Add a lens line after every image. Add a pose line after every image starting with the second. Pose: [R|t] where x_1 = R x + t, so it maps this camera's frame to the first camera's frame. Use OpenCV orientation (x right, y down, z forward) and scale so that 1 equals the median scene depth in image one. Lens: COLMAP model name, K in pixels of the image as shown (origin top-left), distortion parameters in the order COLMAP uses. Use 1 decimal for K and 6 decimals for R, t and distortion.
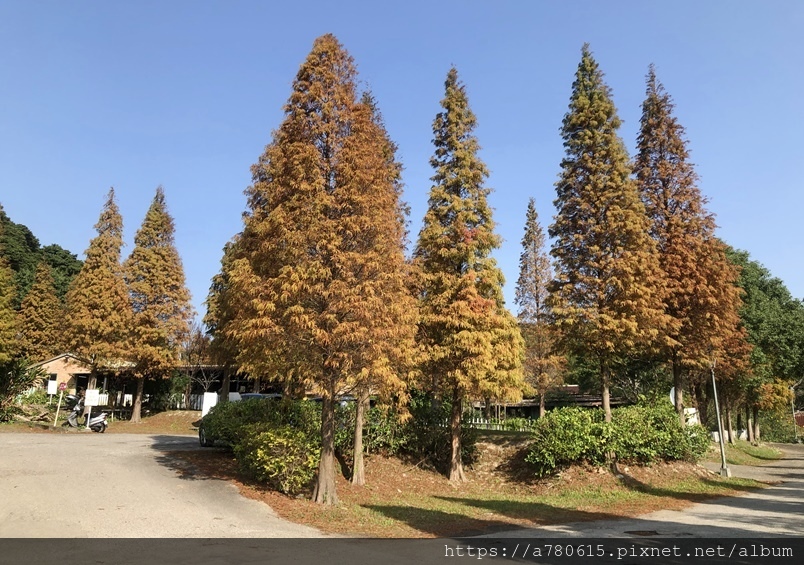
lens RADIAL K [[671.0, 0, 404.7], [0, 671.0, 267.3], [0, 0, 1]] dist [0.026670, 0.003221]
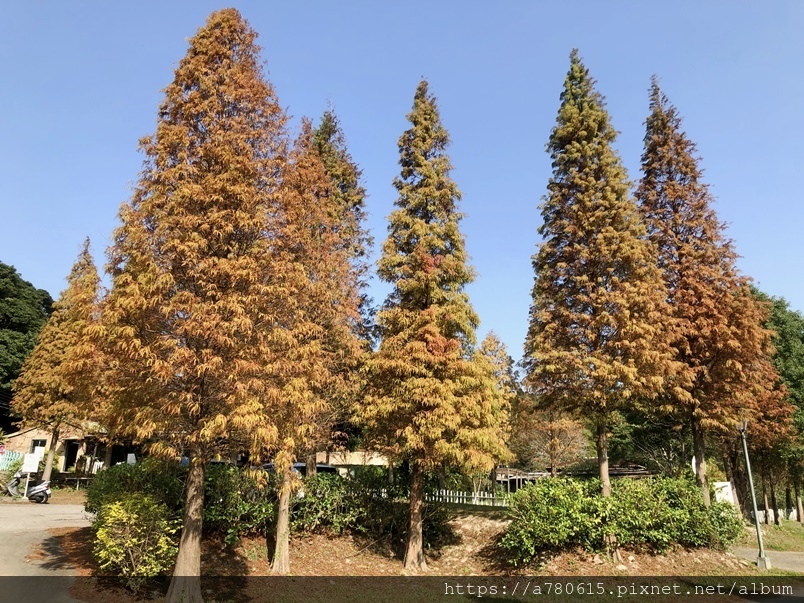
lens RADIAL K [[673.7, 0, 401.2], [0, 673.7, 279.2], [0, 0, 1]] dist [0.020556, -0.005156]
pose [[0.998464, -0.006701, -0.054999, 0.096077], [0.002017, 0.996398, -0.084781, 0.037836], [0.055369, 0.084539, 0.994881, 0.154825]]
